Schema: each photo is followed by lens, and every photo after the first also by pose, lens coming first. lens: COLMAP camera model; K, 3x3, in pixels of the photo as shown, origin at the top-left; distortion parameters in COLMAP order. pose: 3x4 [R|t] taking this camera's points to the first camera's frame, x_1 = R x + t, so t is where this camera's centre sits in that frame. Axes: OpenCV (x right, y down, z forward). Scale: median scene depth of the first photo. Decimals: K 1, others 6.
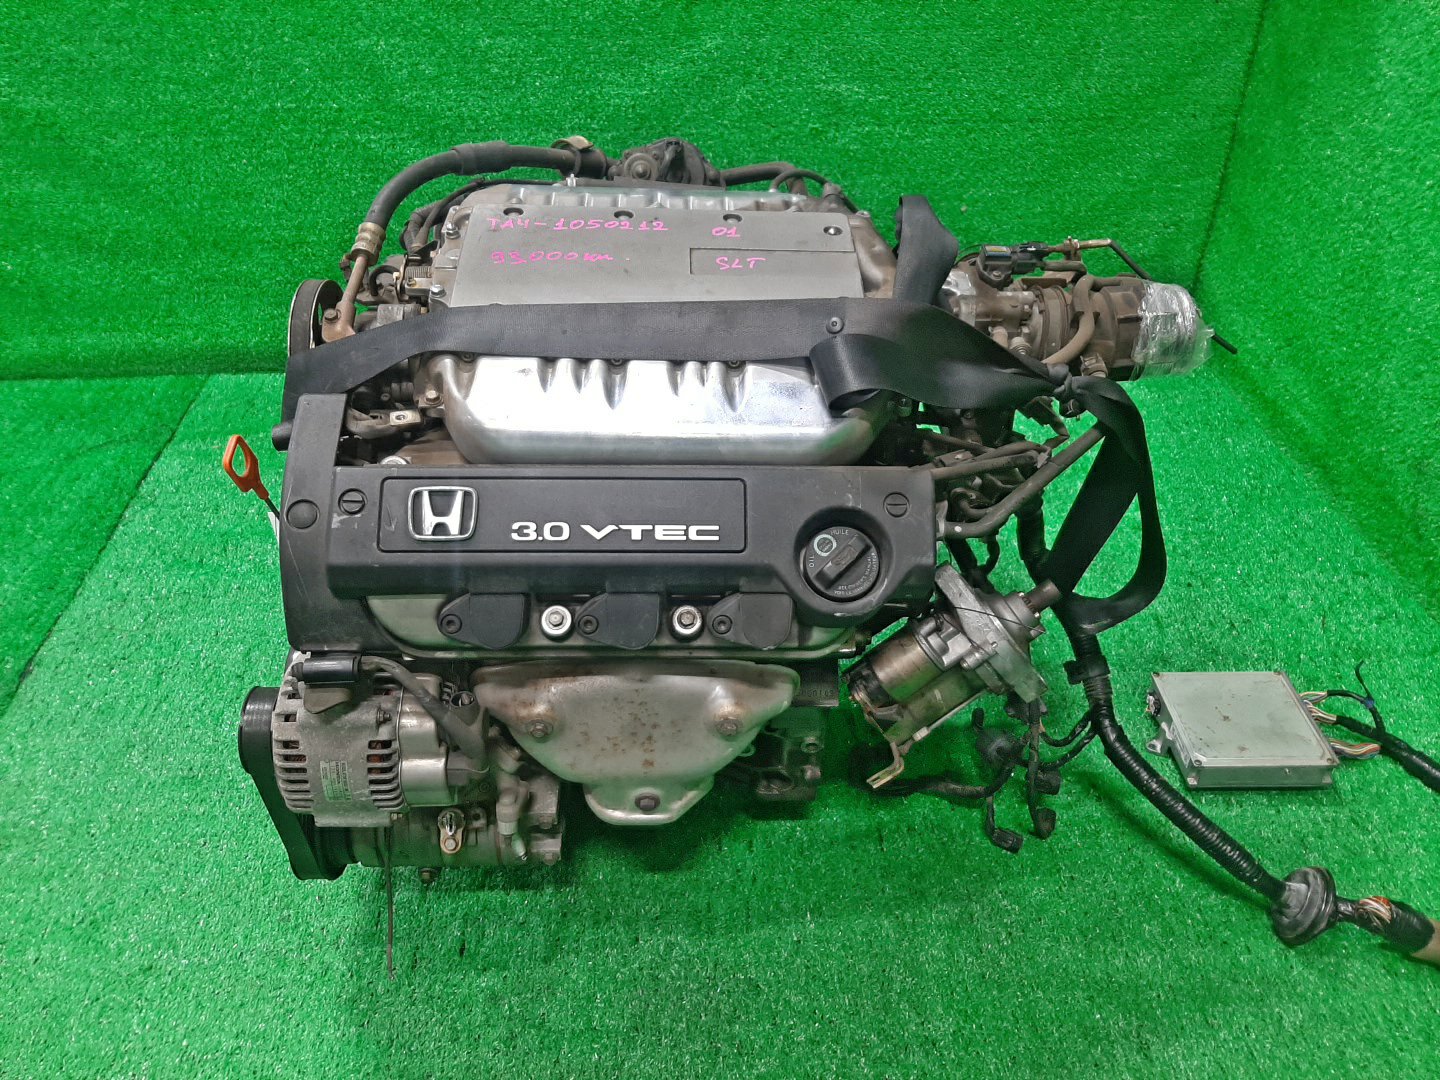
lens RADIAL K [[1094.9, 0, 720.0], [0, 1094.9, 540.0], [0, 0, 1]] dist [0.073398, -0.110701]
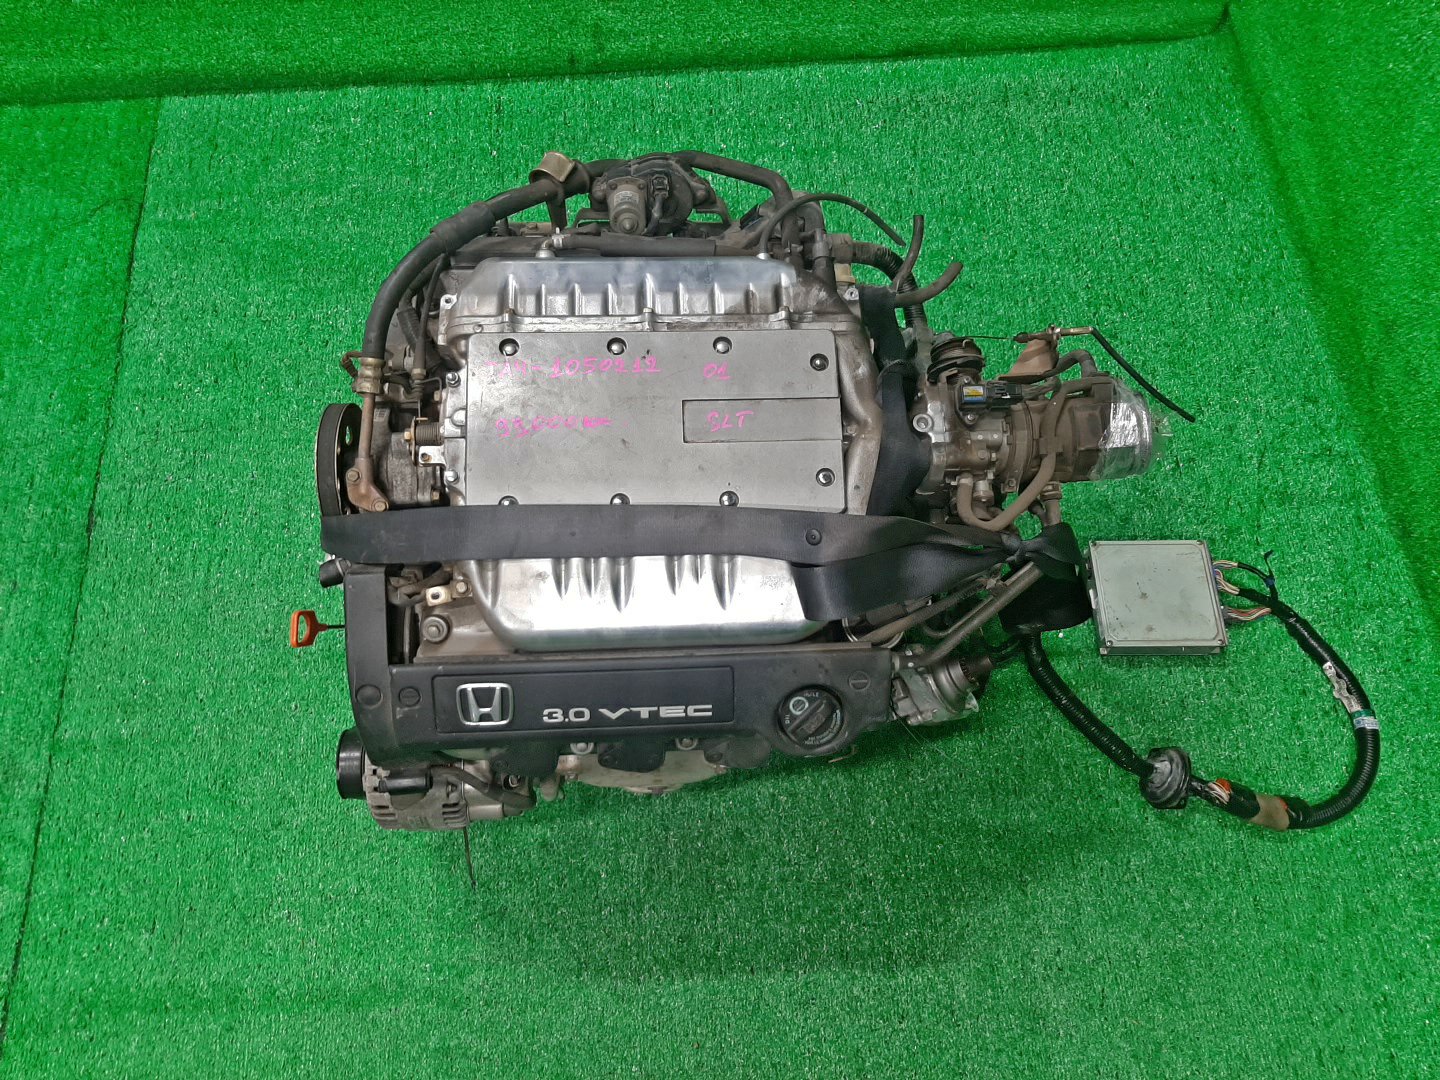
lens RADIAL K [[1084.4, 0, 720.0], [0, 1084.4, 540.0], [0, 0, 1]] dist [0.058188, -0.071583]
pose [[0.999957, -0.006569, 0.006533, 0.000920], [0.002602, 0.875914, 0.482461, -0.649724], [-0.008892, -0.482423, 0.875893, 0.025311]]
